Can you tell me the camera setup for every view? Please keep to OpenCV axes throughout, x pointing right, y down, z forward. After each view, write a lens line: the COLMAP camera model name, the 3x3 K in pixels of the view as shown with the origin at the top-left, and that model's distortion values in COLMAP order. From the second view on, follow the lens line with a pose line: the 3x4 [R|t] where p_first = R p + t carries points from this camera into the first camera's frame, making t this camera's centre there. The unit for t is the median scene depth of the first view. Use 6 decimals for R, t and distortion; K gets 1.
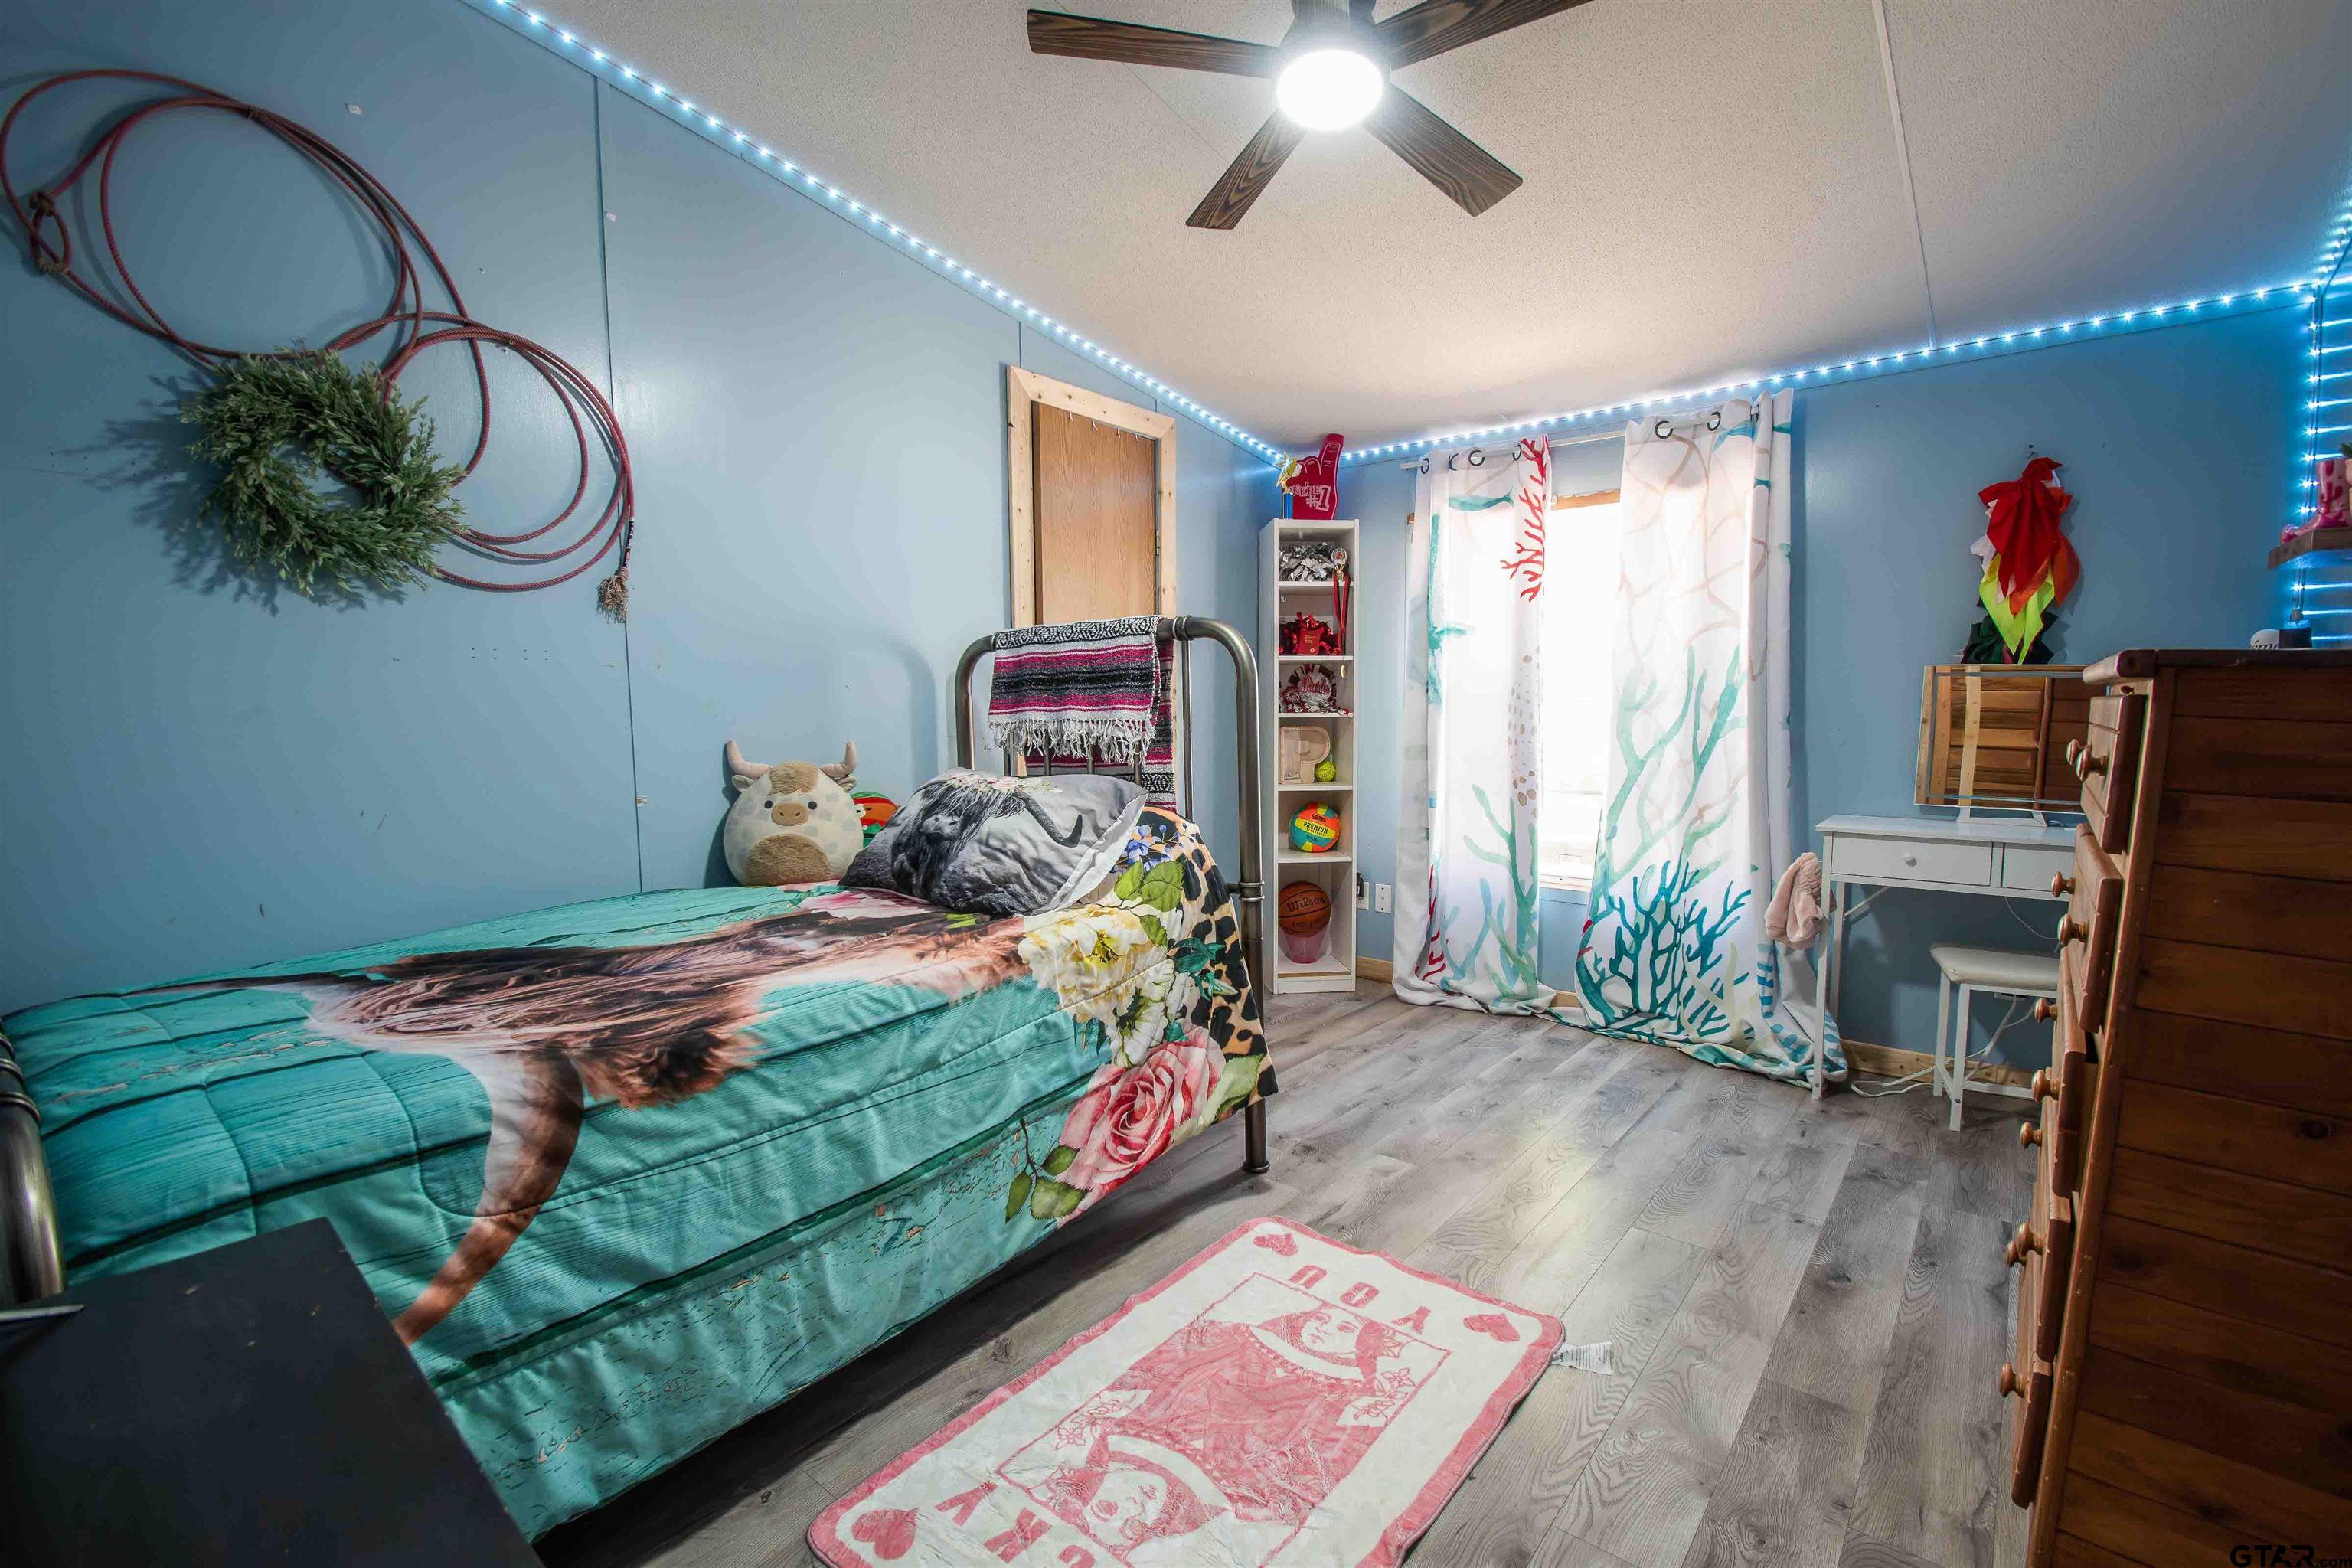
lens RADIAL K [[1039.9, 0, 1170.1], [0, 1039.9, 795.9], [0, 0, 1]] dist [-0.013672, -0.000088]
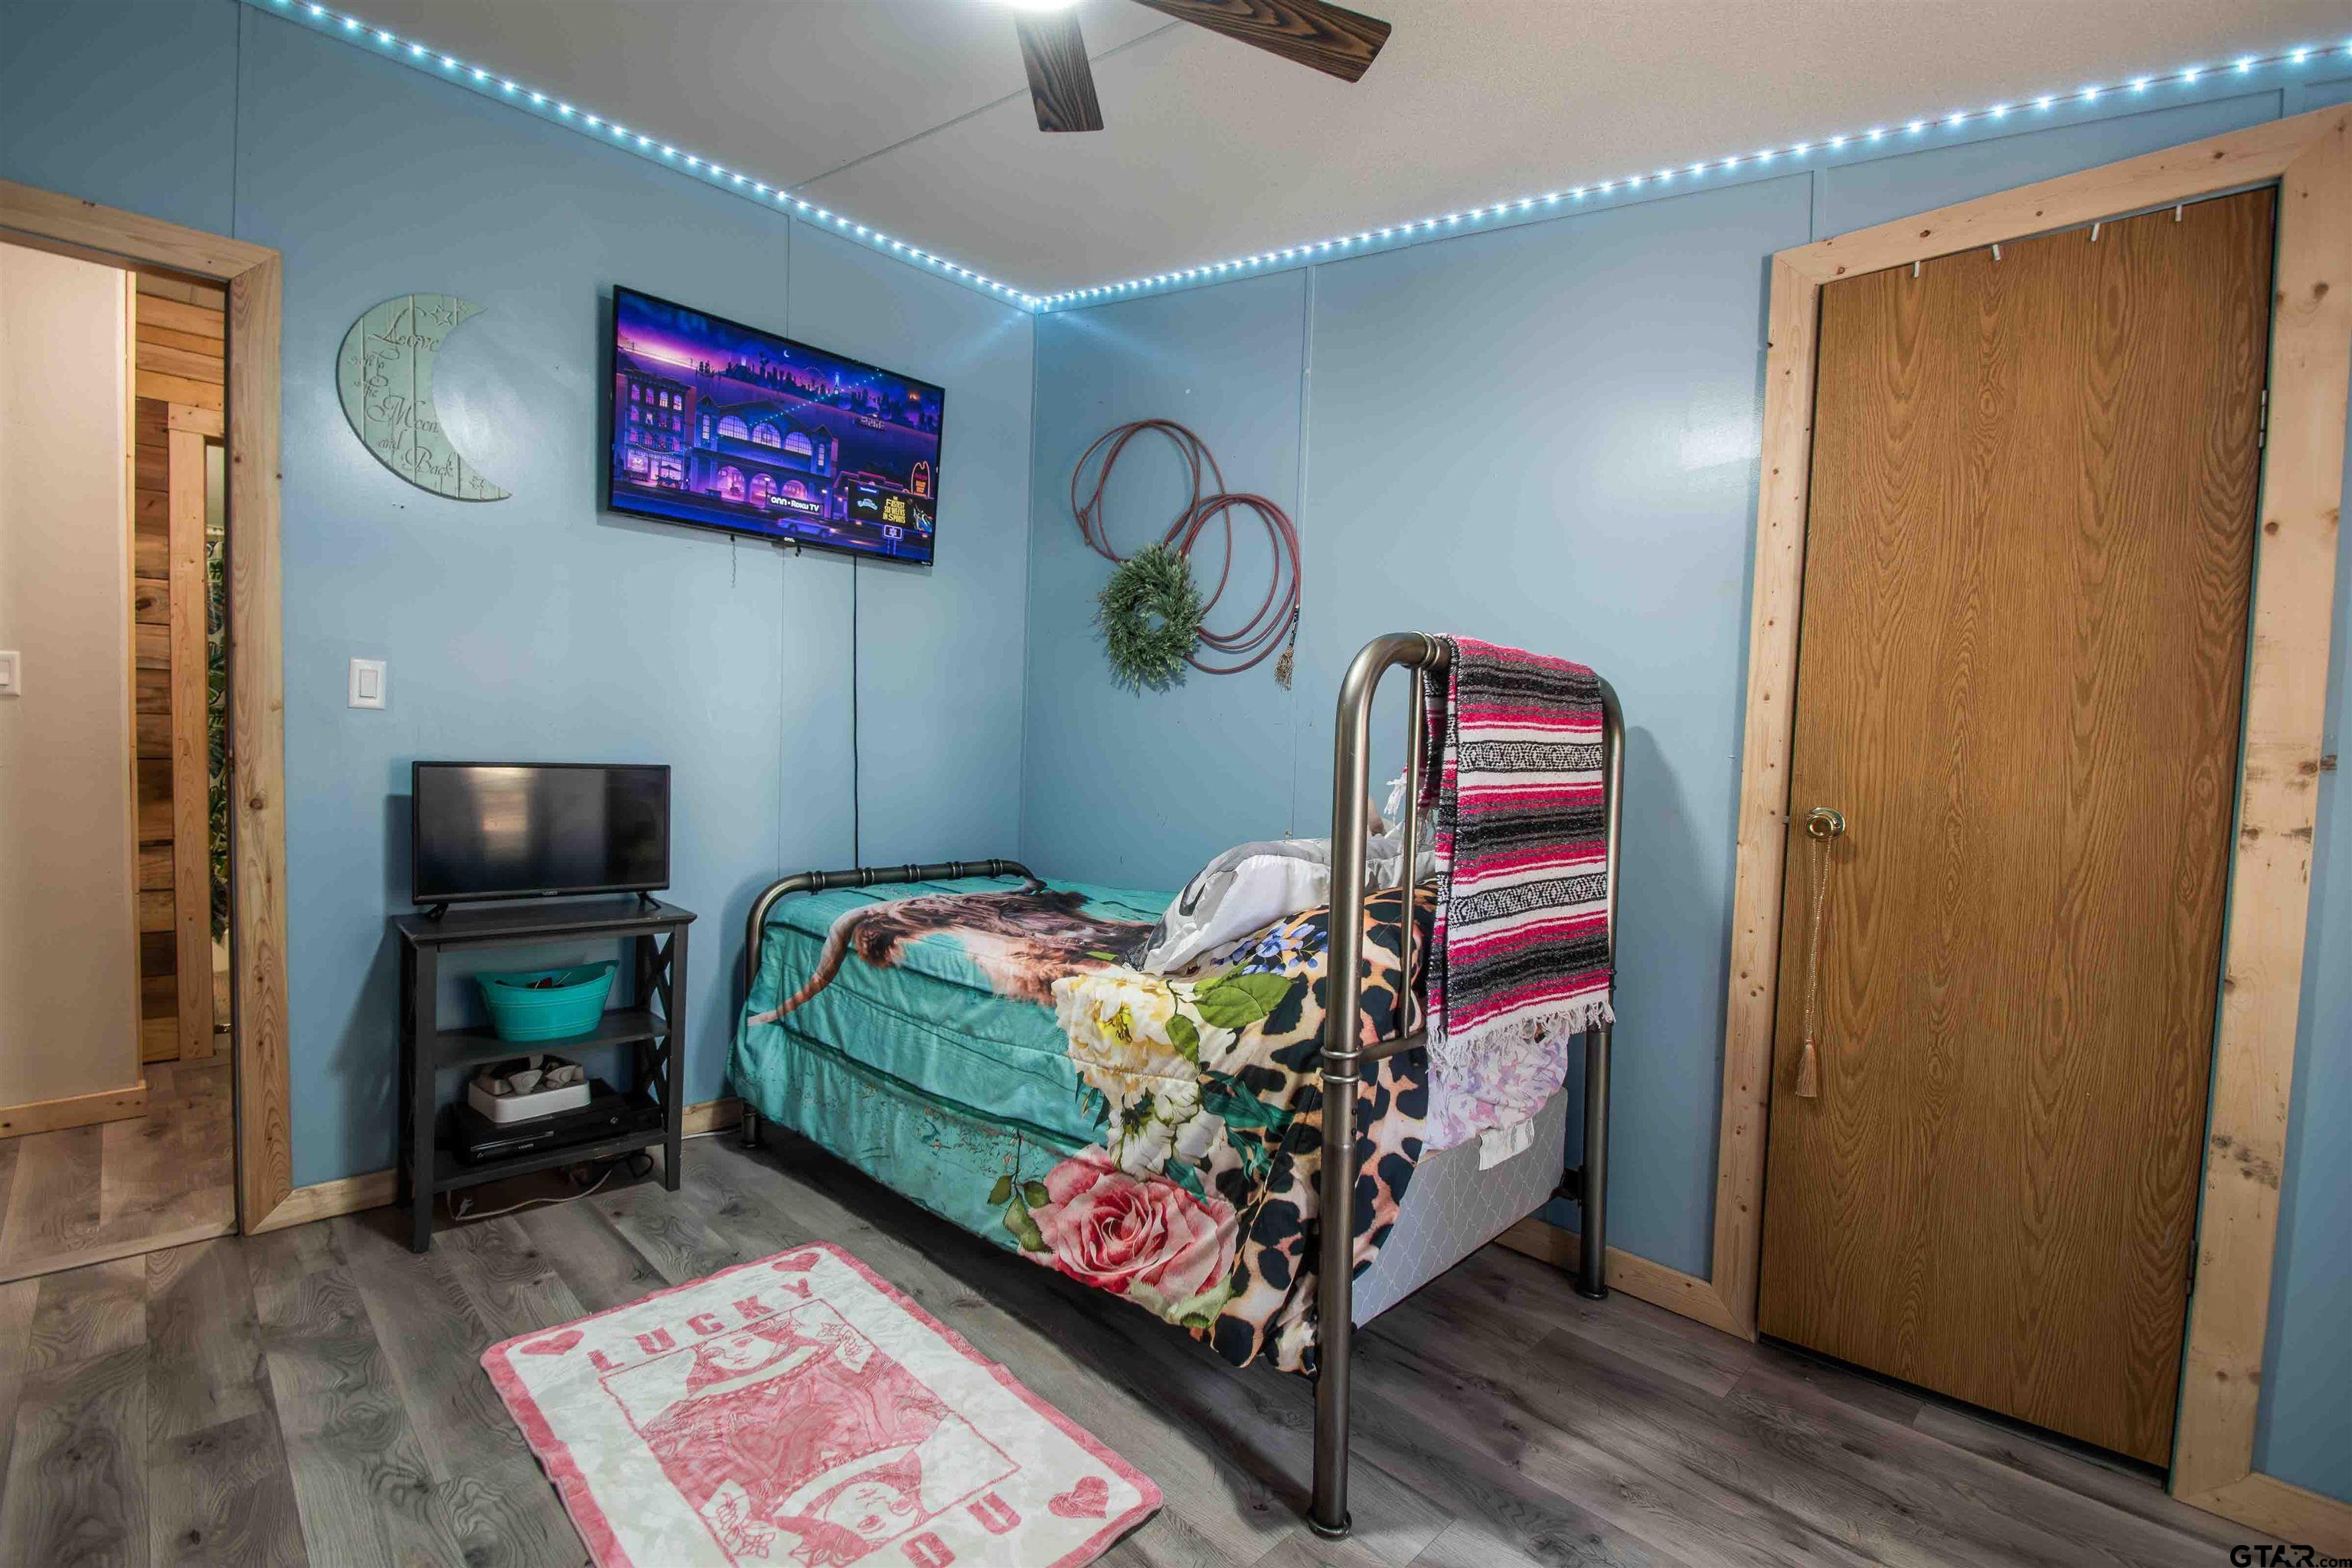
lens RADIAL K [[1020.9, 0, 1163.6], [0, 1020.9, 789.8], [0, 0, 1]] dist [-0.007001, -0.002930]
pose [[-0.100499, 0.042429, -0.994032, 0.848171], [-0.121126, 0.991137, 0.054551, -0.113160], [0.987537, 0.125885, -0.094469, 1.148774]]
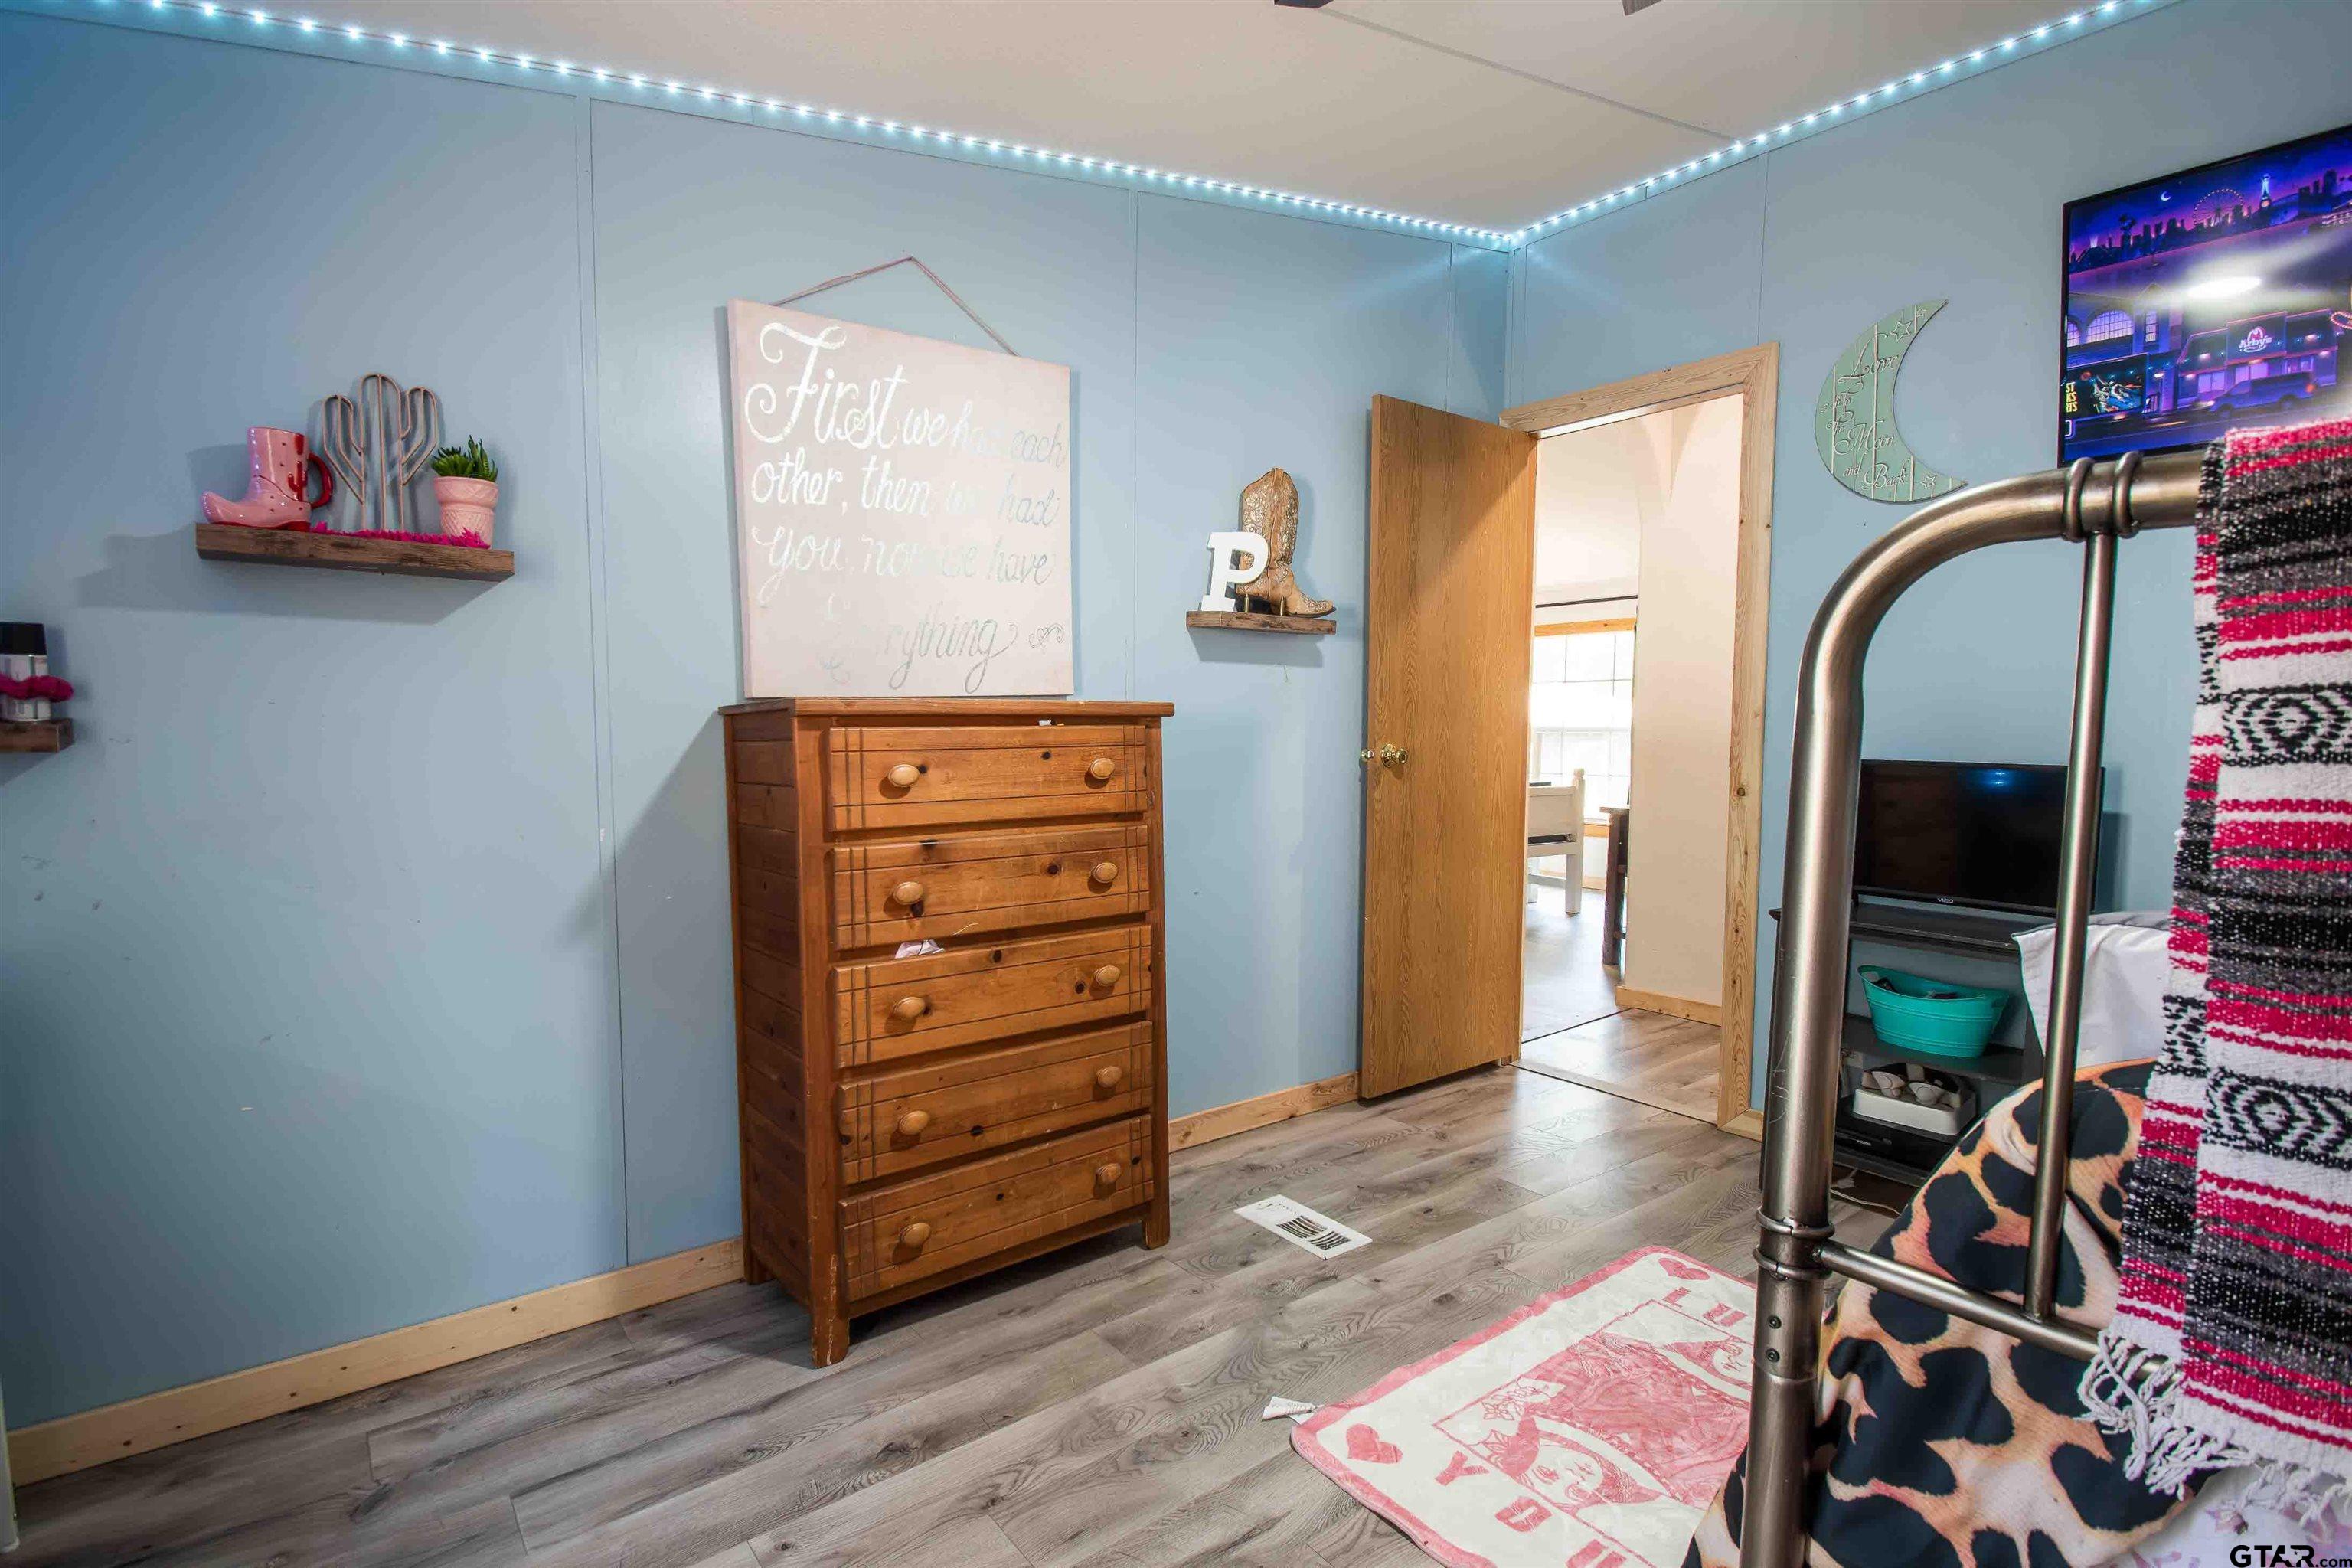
lens RADIAL K [[1110.9, 0, 1166.9], [0, 1110.9, 785.0], [0, 0, 1]] dist [0.007684, -0.015538]
pose [[-0.975467, -0.010750, 0.219882, 0.260878], [0.021378, 0.989461, 0.143212, -0.164217], [-0.219104, 0.144399, -0.964957, 1.737809]]
